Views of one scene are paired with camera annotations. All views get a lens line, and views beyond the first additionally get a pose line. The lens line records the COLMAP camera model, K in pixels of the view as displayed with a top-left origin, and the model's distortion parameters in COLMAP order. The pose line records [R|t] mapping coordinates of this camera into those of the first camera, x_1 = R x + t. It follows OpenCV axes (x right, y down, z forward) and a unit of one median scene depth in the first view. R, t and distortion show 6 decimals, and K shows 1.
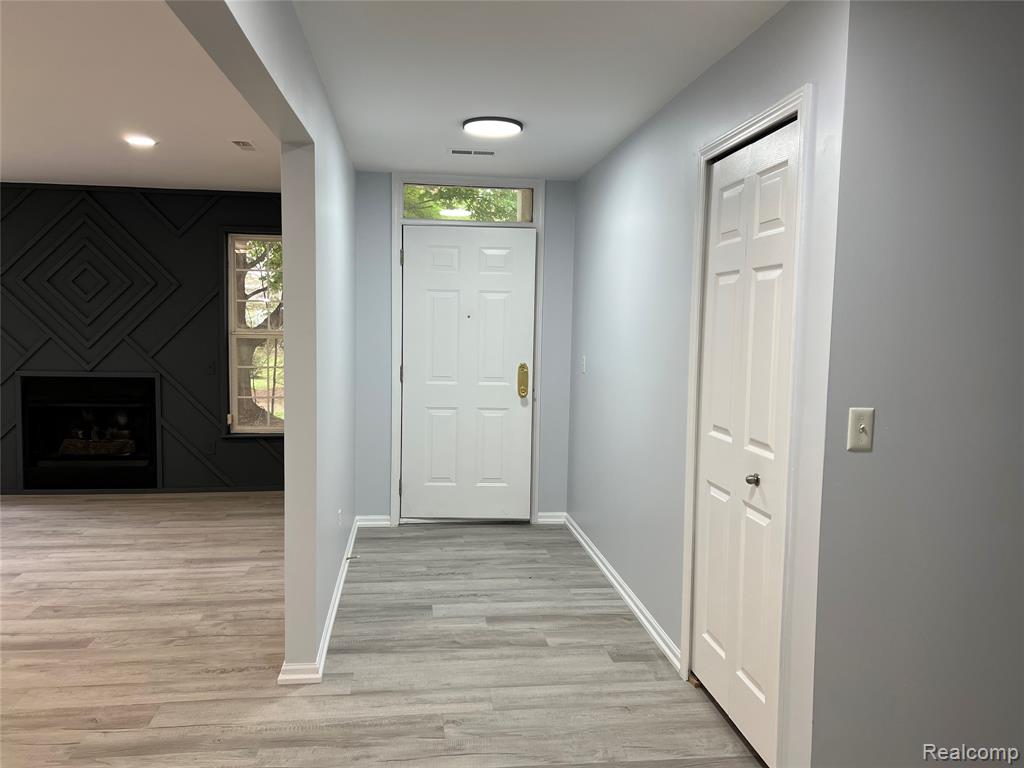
lens RADIAL K [[771.4, 0, 514.6], [0, 771.4, 378.6], [0, 0, 1]] dist [0.053111, -0.035980]
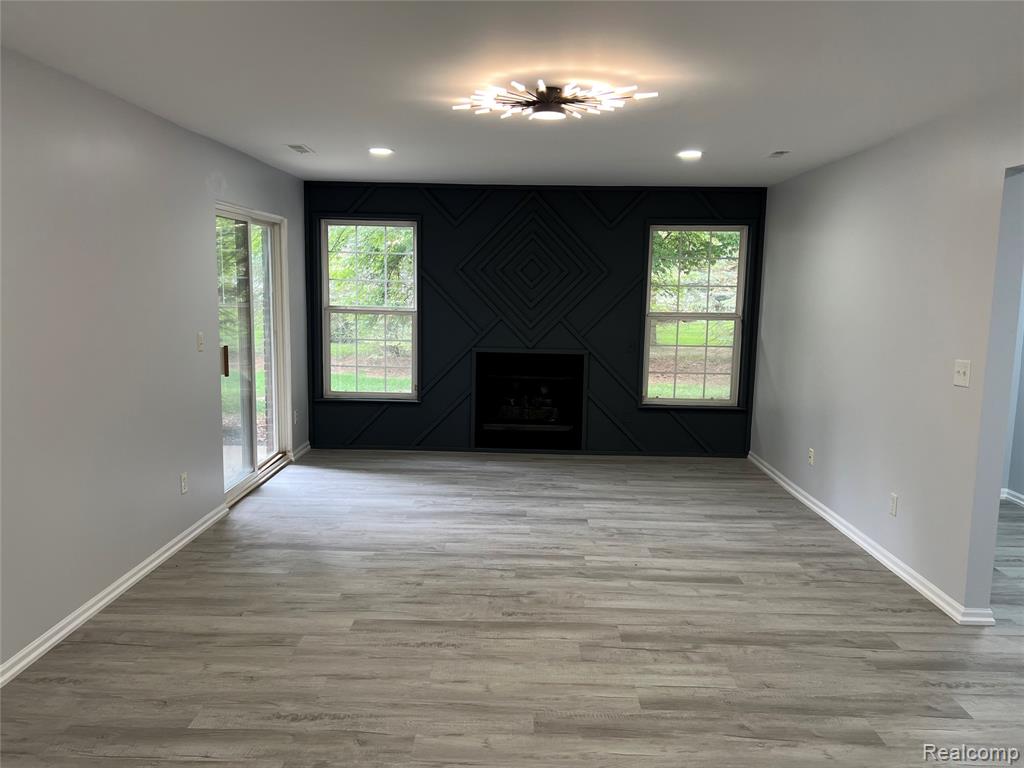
lens RADIAL K [[771.4, 0, 511.0], [0, 771.4, 385.1], [0, 0, 1]] dist [0.053111, -0.035980]
pose [[0.991187, 0.020713, -0.130840, -0.425176], [-0.013211, 0.998232, 0.057946, -0.020820], [0.131809, -0.055706, 0.989709, -0.140160]]
